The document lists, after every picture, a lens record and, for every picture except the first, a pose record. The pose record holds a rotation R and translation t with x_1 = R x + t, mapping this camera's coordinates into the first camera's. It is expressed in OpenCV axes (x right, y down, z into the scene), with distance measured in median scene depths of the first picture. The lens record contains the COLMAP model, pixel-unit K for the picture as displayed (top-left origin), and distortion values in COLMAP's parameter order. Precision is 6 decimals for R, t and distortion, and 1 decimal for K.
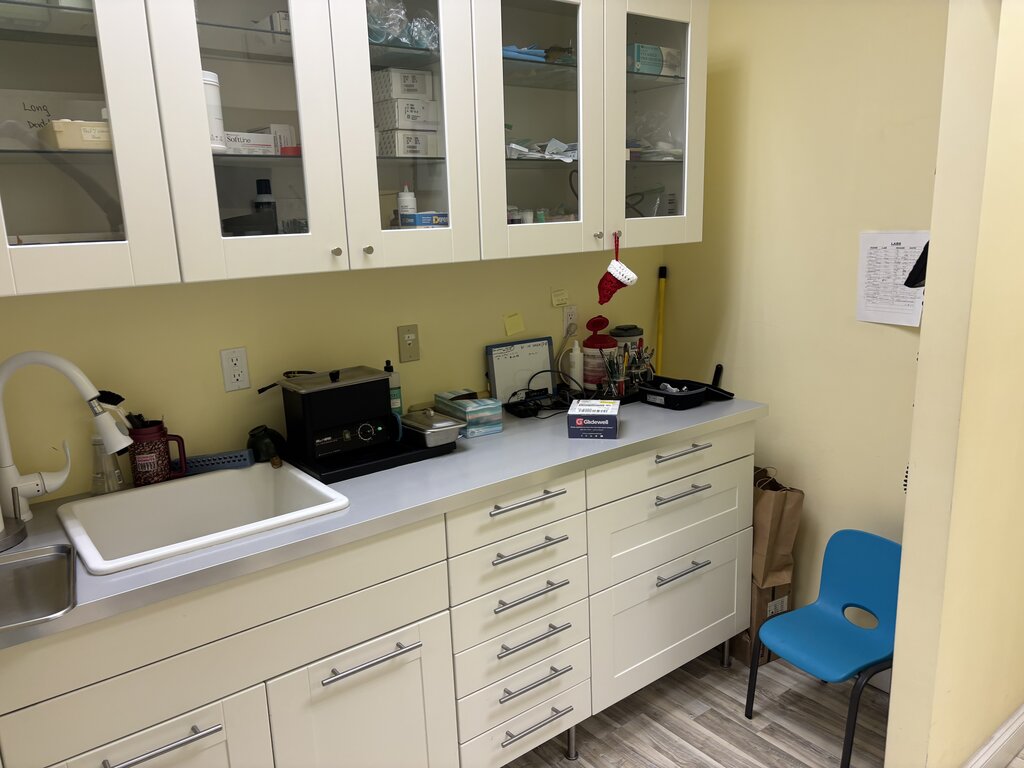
lens RADIAL K [[785.3, 0, 512.0], [0, 785.3, 384.0], [0, 0, 1]] dist [0.060479, -0.061826]
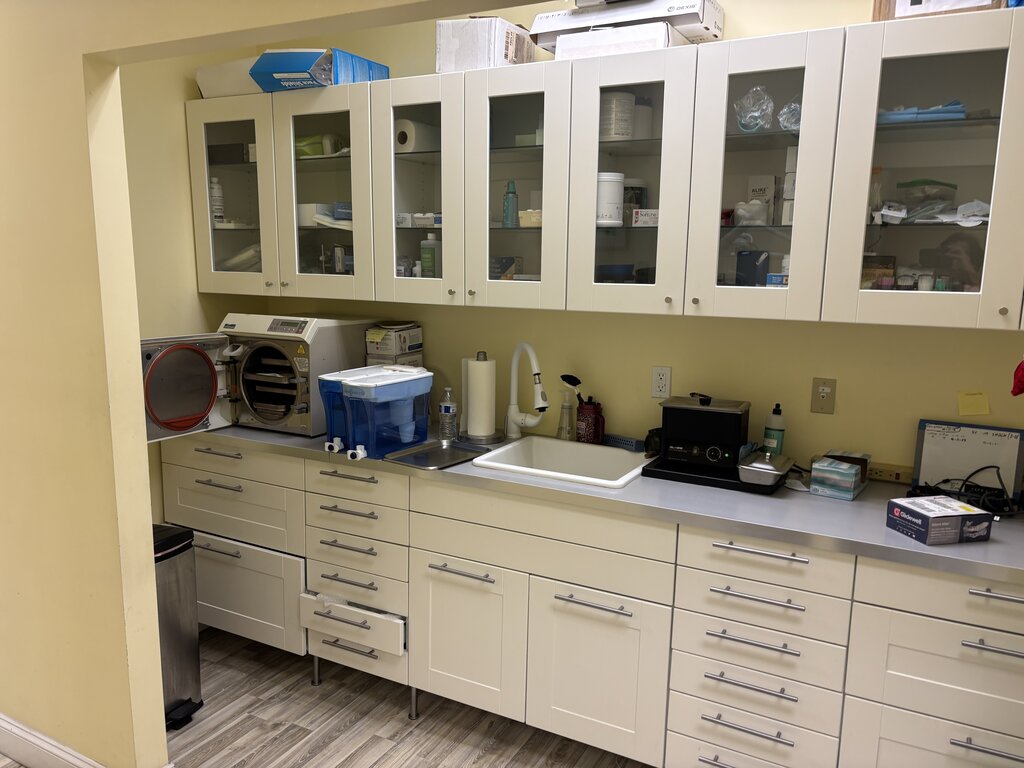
lens RADIAL K [[761.6, 0, 496.0], [0, 761.6, 385.3], [0, 0, 1]] dist [0.044423, -0.044341]
pose [[0.399966, 0.187657, -0.897113, 0.678030], [-0.222579, 0.969400, 0.103545, -0.082806], [0.889093, 0.158264, 0.429496, 0.197947]]
